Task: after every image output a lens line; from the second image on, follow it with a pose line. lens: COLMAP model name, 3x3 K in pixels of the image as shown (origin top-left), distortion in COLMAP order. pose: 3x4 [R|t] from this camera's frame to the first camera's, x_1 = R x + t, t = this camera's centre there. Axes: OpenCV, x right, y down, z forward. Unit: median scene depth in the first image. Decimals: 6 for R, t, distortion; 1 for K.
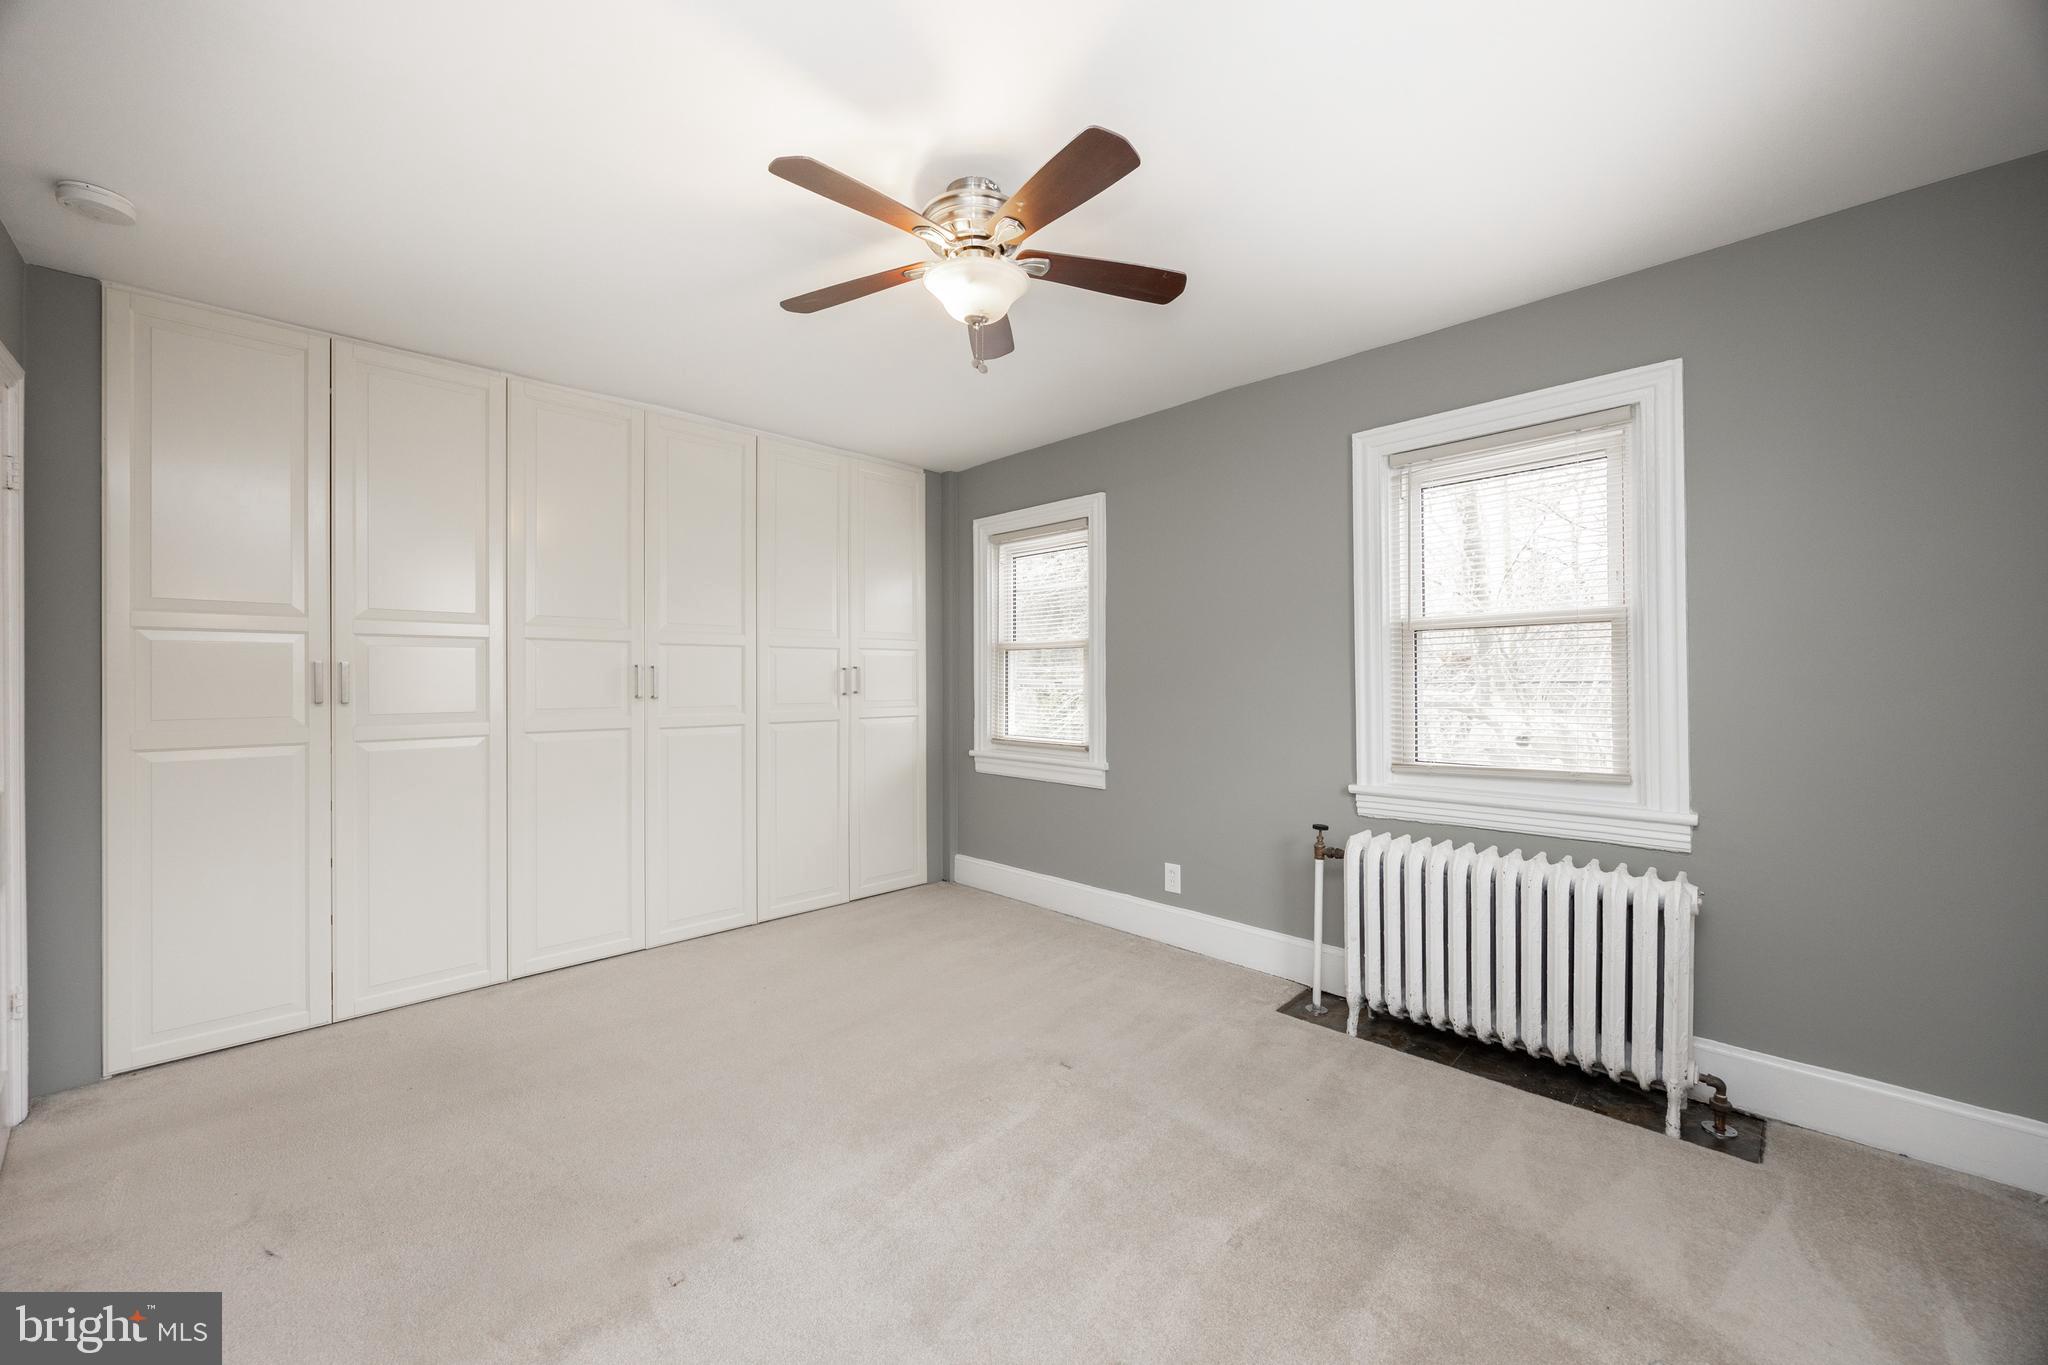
lens RADIAL K [[772.0, 0, 1022.2], [0, 772.0, 680.6], [0, 0, 1]] dist [-0.005425, 0.000175]
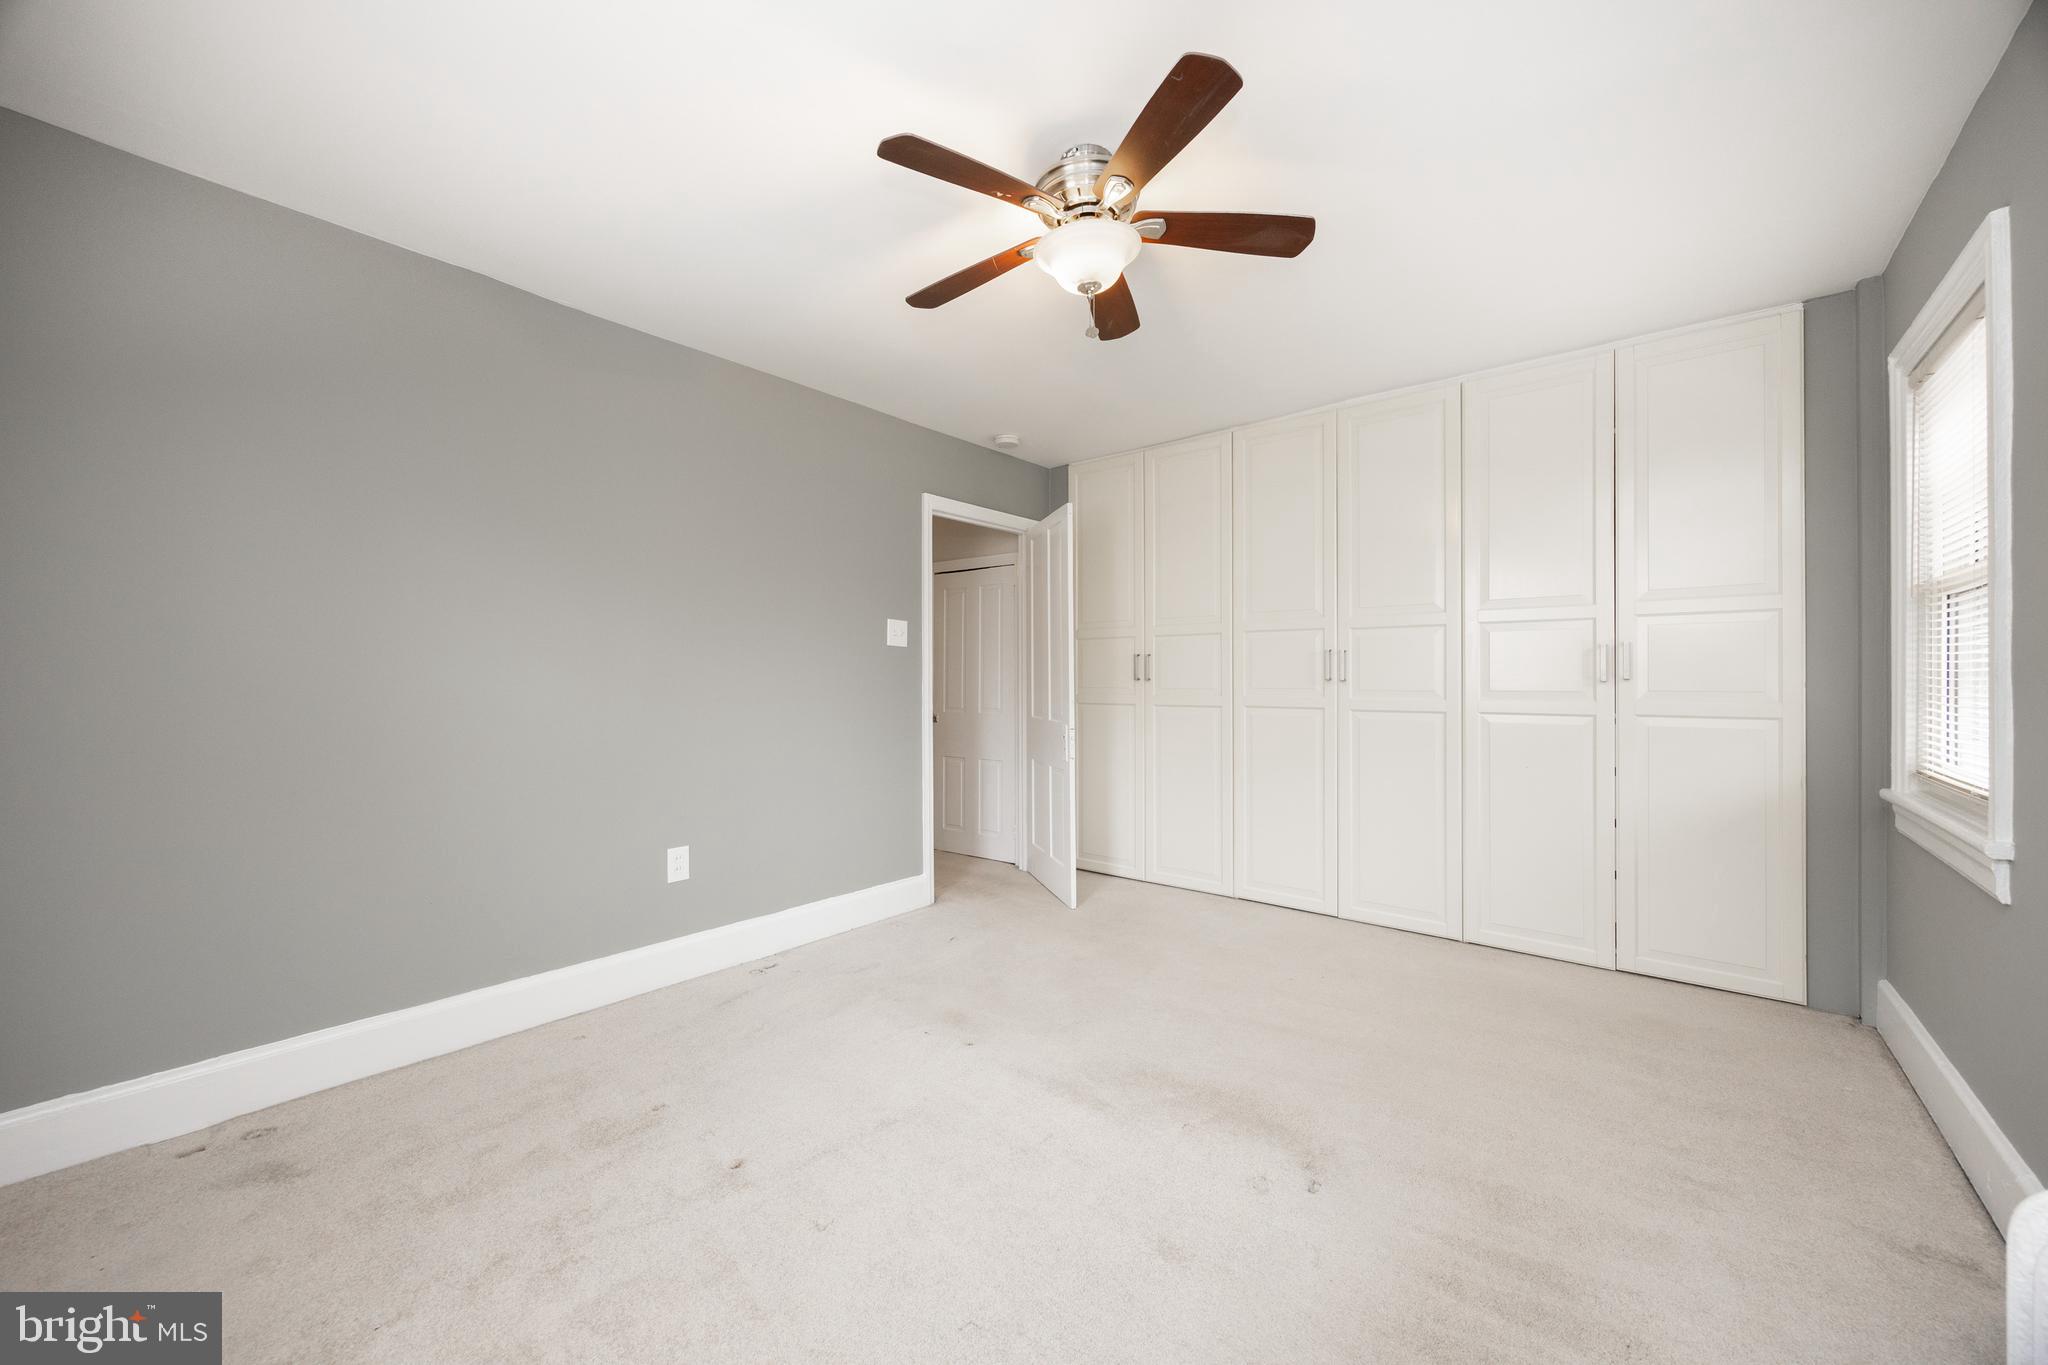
lens RADIAL K [[777.7, 0, 1020.0], [0, 777.7, 662.8], [0, 0, 1]] dist [-0.000065, 0.000055]
pose [[0.108198, -0.004305, -0.994120, 0.540853], [0.009297, 0.999951, -0.003318, -0.002453], [0.994086, -0.008883, 0.108232, 0.459877]]
